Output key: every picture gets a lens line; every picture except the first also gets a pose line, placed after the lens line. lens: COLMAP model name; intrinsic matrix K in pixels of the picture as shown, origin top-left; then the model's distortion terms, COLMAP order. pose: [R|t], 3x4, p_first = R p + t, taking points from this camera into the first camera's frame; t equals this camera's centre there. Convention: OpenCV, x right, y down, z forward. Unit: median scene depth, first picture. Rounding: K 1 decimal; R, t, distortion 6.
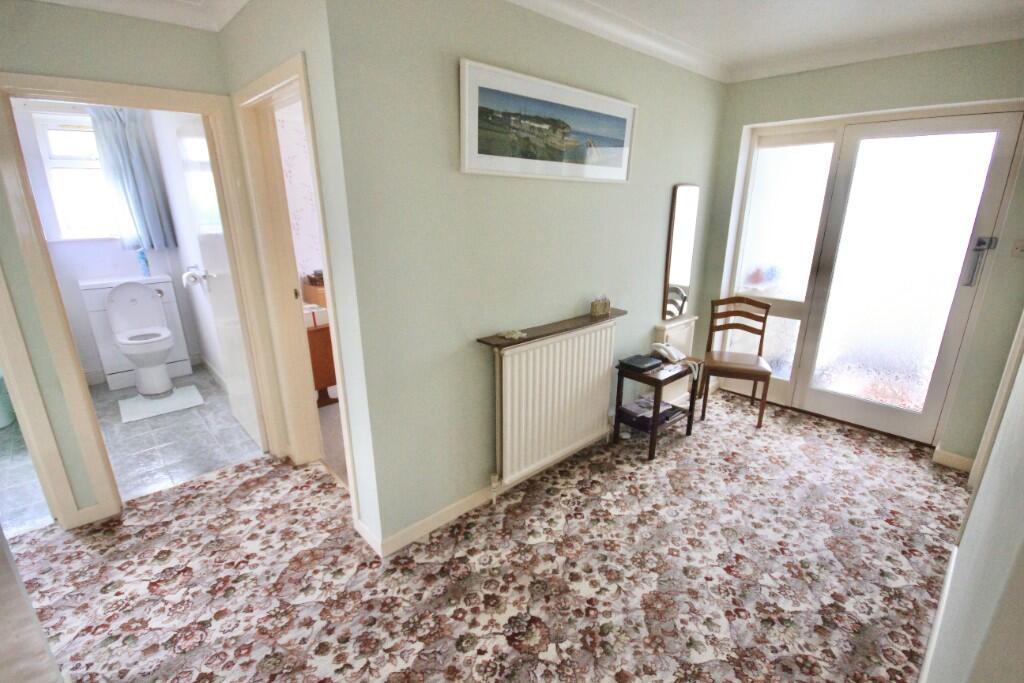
lens RADIAL K [[473.1, 0, 519.5], [0, 473.1, 342.0], [0, 0, 1]] dist [0.008707, -0.009823]
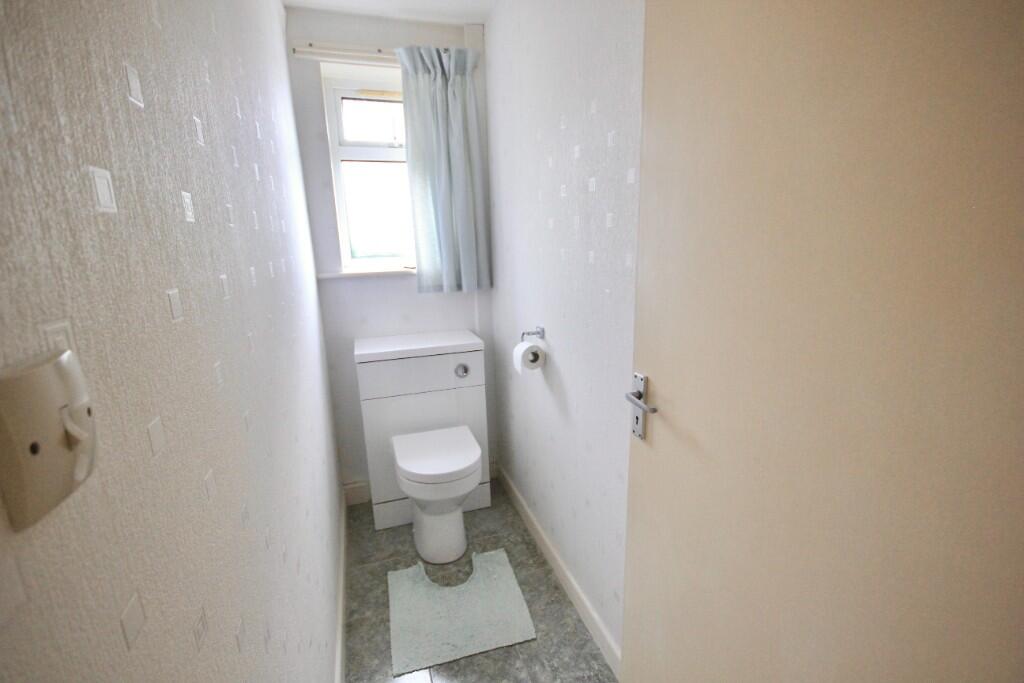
lens RADIAL K [[473.1, 0, 514.7], [0, 473.1, 342.4], [0, 0, 1]] dist [0.008707, -0.009823]
pose [[0.911454, 0.076515, -0.404223, -0.466123], [-0.100171, 0.994257, -0.037666, -0.117248], [0.399020, 0.074822, 0.913885, 0.491733]]
